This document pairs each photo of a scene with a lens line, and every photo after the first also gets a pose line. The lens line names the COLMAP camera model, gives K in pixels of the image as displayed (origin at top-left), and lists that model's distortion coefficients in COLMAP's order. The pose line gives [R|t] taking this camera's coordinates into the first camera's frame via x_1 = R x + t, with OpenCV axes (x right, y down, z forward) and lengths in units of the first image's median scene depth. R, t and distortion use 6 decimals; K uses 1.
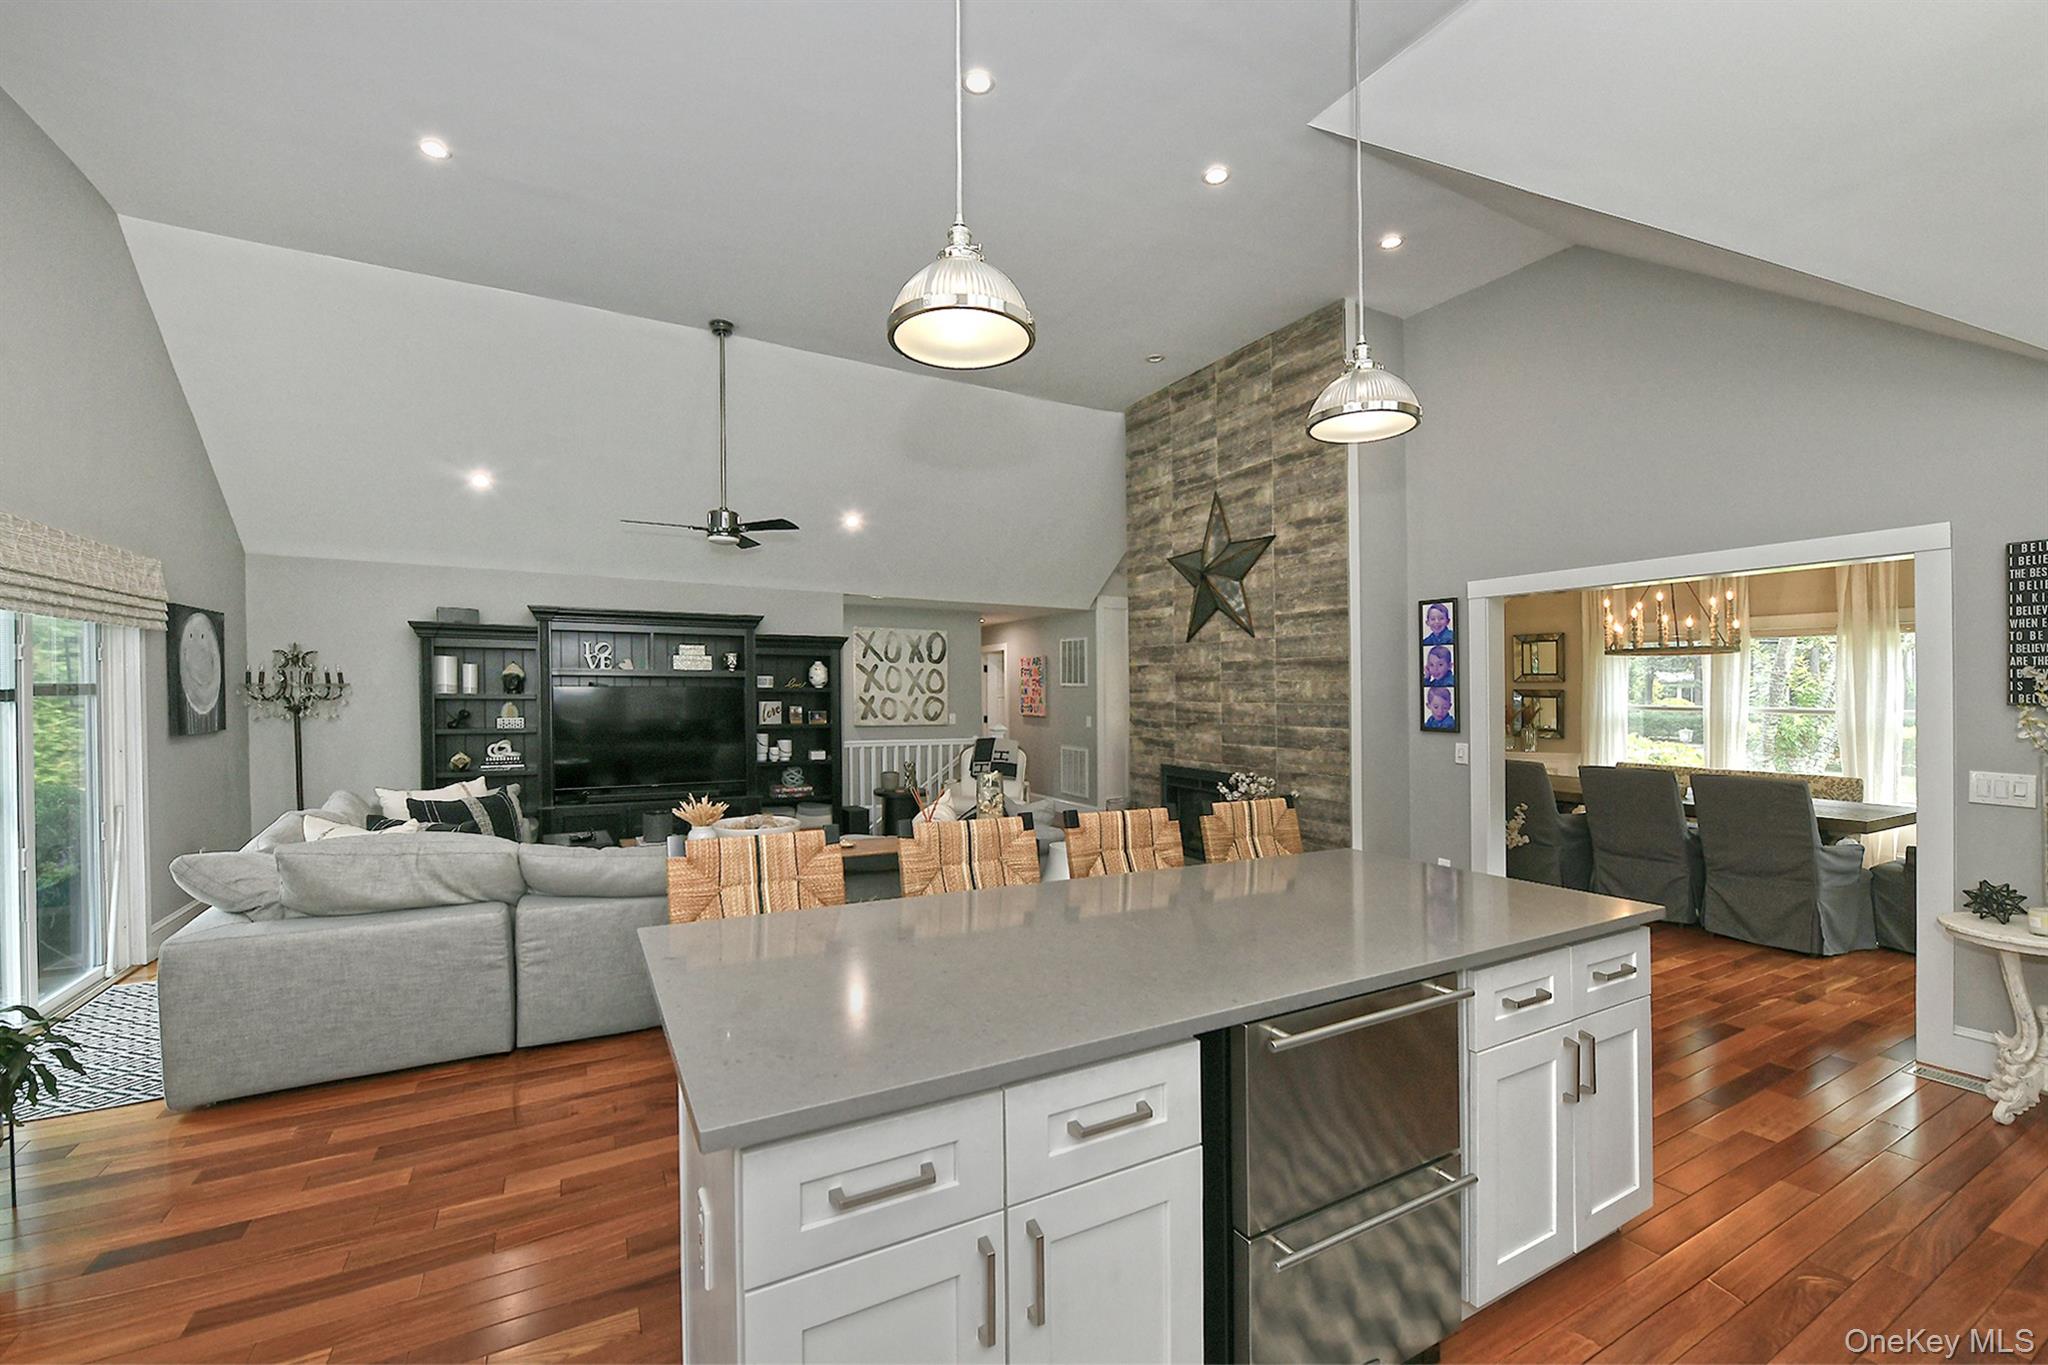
lens RADIAL K [[821.4, 0, 1024.0], [0, 821.4, 682.5], [0, 0, 1]] dist [0.000892, 0.000012]
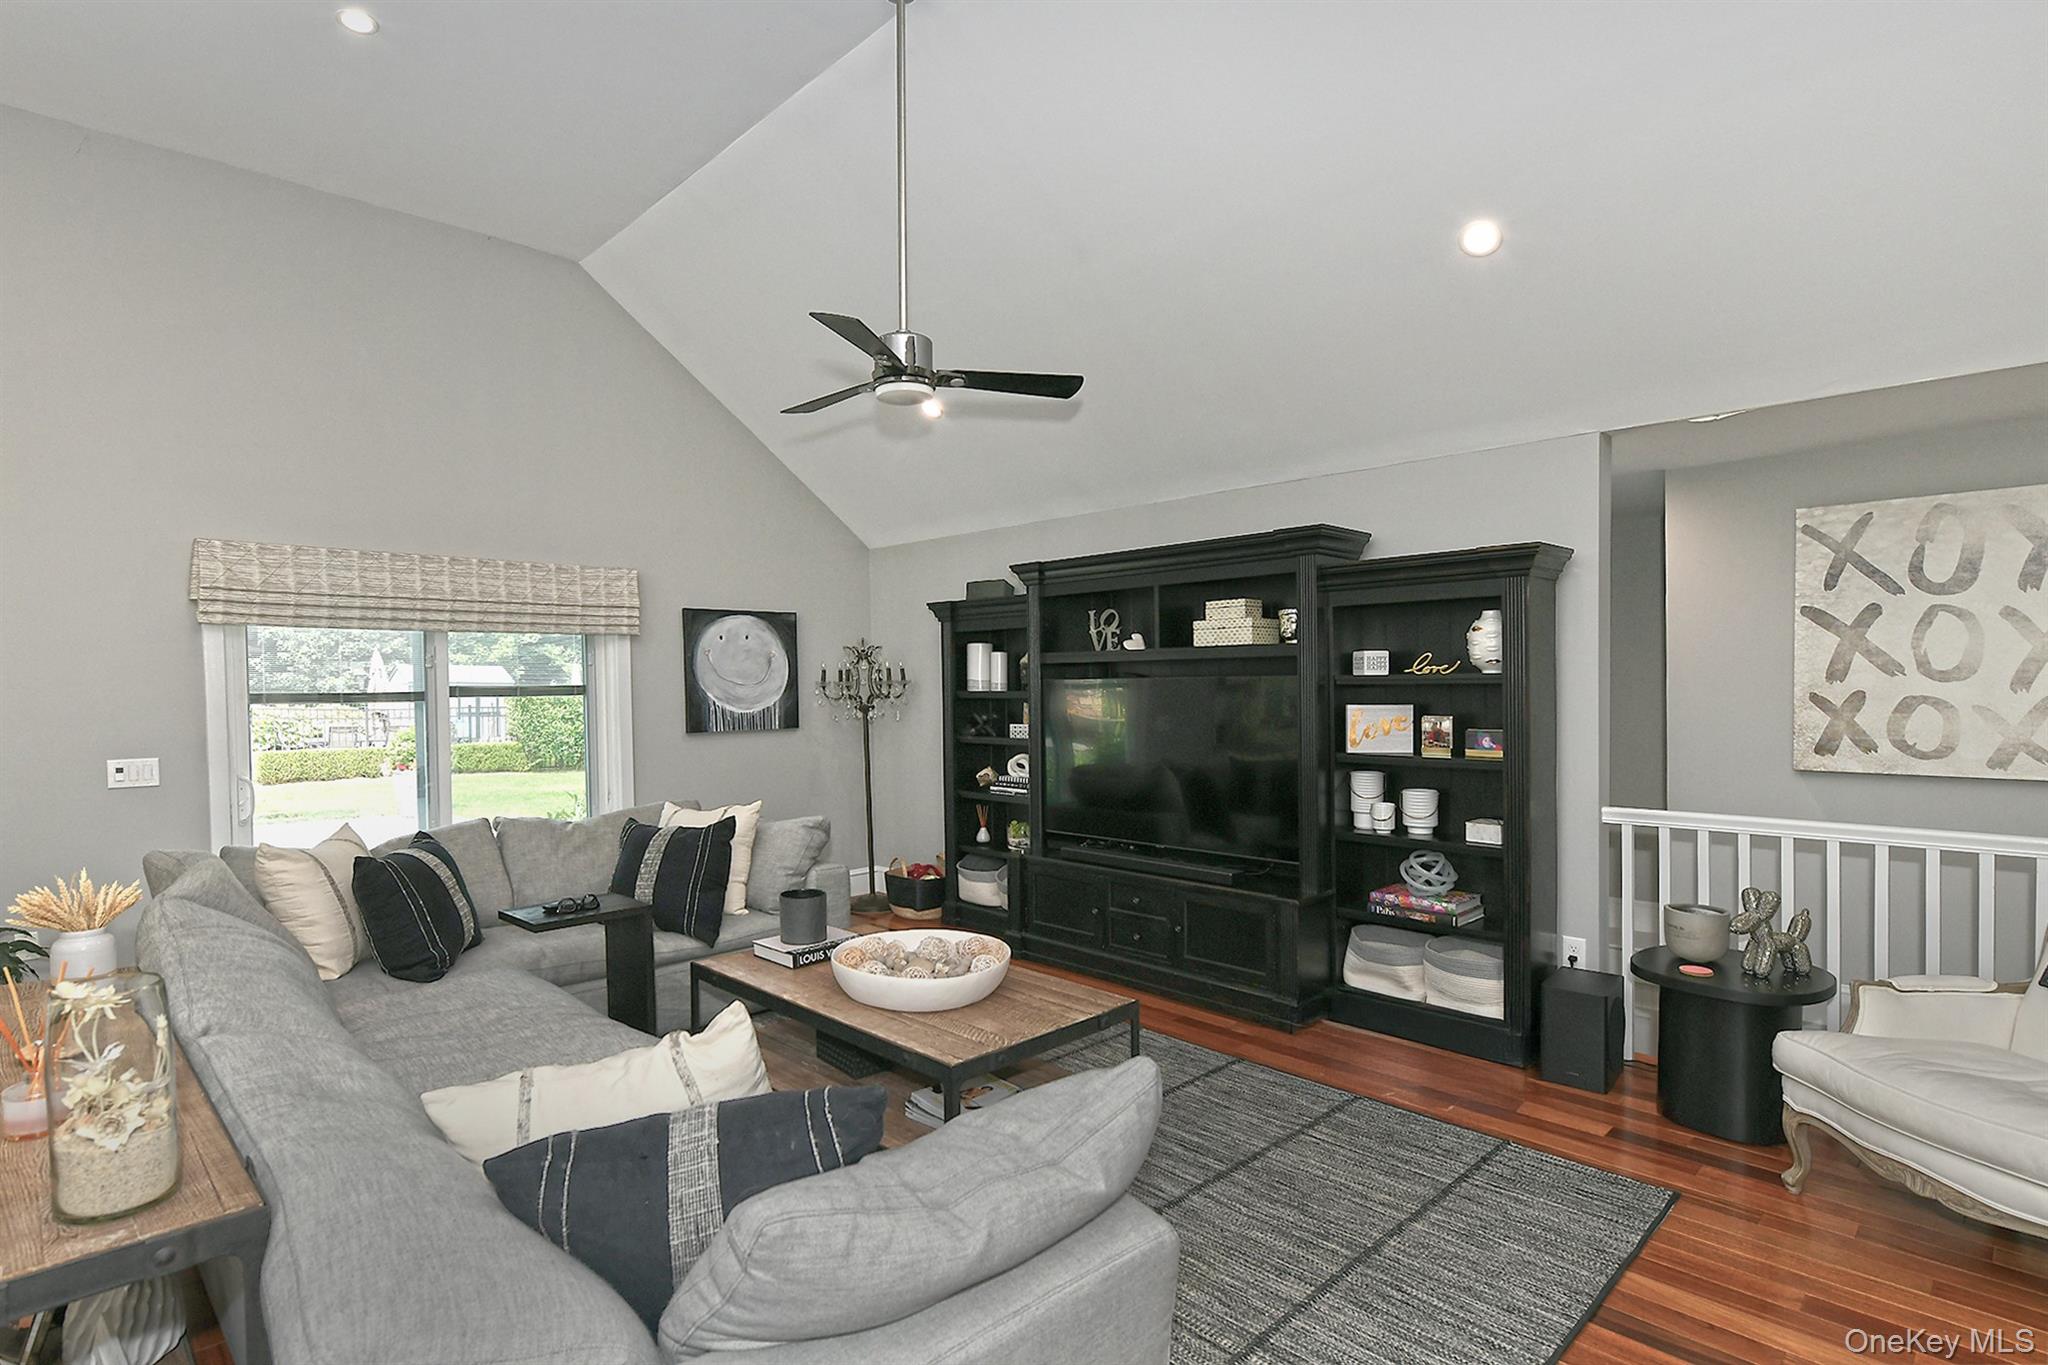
lens RADIAL K [[1019.9, 0, 1024.0], [0, 1019.9, 682.5], [0, 0, 1]] dist [0.025158, 0.000284]
pose [[0.264638, -0.009956, -0.964296, 0.196862], [0.020383, 0.999781, -0.004728, 0.008706], [0.964132, -0.018404, 0.264783, 0.637480]]
